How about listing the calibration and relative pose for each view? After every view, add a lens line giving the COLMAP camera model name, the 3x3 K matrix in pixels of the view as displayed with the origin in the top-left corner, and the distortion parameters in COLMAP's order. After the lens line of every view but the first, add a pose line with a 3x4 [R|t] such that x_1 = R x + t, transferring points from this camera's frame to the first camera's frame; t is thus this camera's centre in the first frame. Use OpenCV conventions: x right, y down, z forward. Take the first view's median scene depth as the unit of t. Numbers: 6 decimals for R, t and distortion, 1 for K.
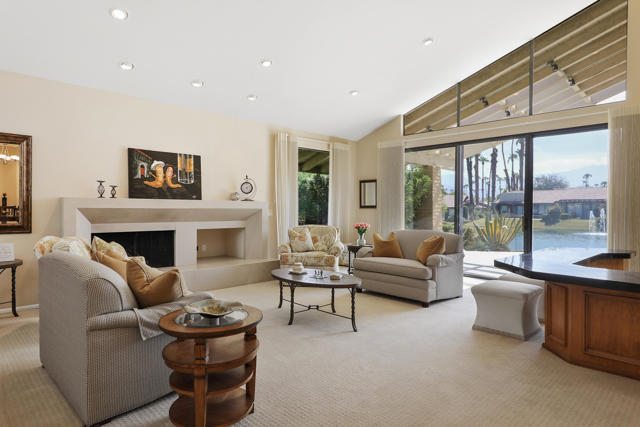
lens RADIAL K [[390.4, 0, 319.7], [0, 390.4, 212.1], [0, 0, 1]] dist [-0.003166, -0.001562]
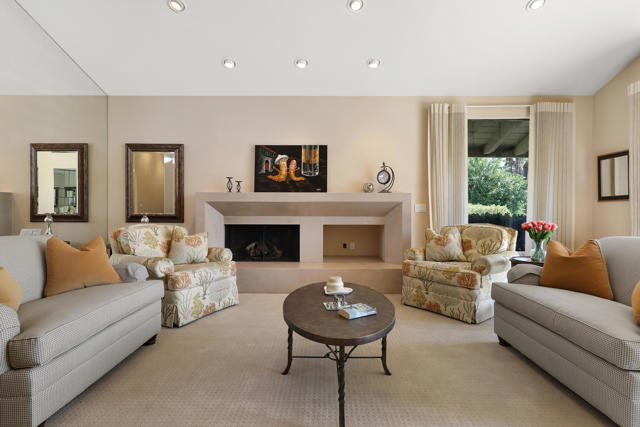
lens RADIAL K [[329.6, 0, 304.9], [0, 329.6, 208.0], [0, 0, 1]] dist [0.006780, -0.001153]
pose [[0.697759, -0.007752, -0.716291, 0.222718], [-0.004815, 0.999868, -0.015511, 0.017819], [0.716316, 0.014272, 0.697630, 0.430438]]
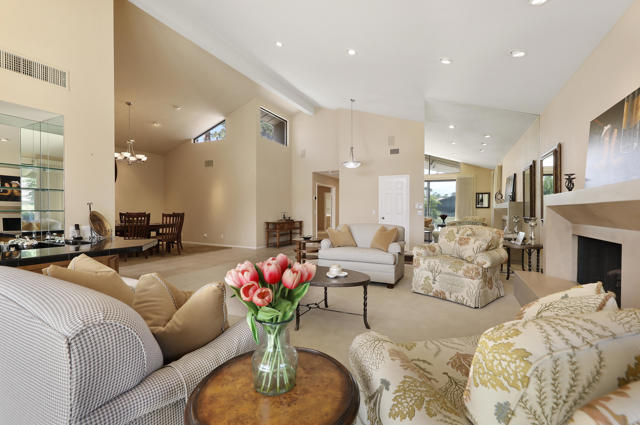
lens RADIAL K [[268.7, 0, 325.5], [0, 268.7, 211.4], [0, 0, 1]] dist [-0.001376, -0.000257]
pose [[-0.940813, -0.005506, -0.338880, 0.128998], [-0.009336, 0.999910, 0.009673, 0.001789], [0.338796, 0.012264, -0.940780, 1.185532]]
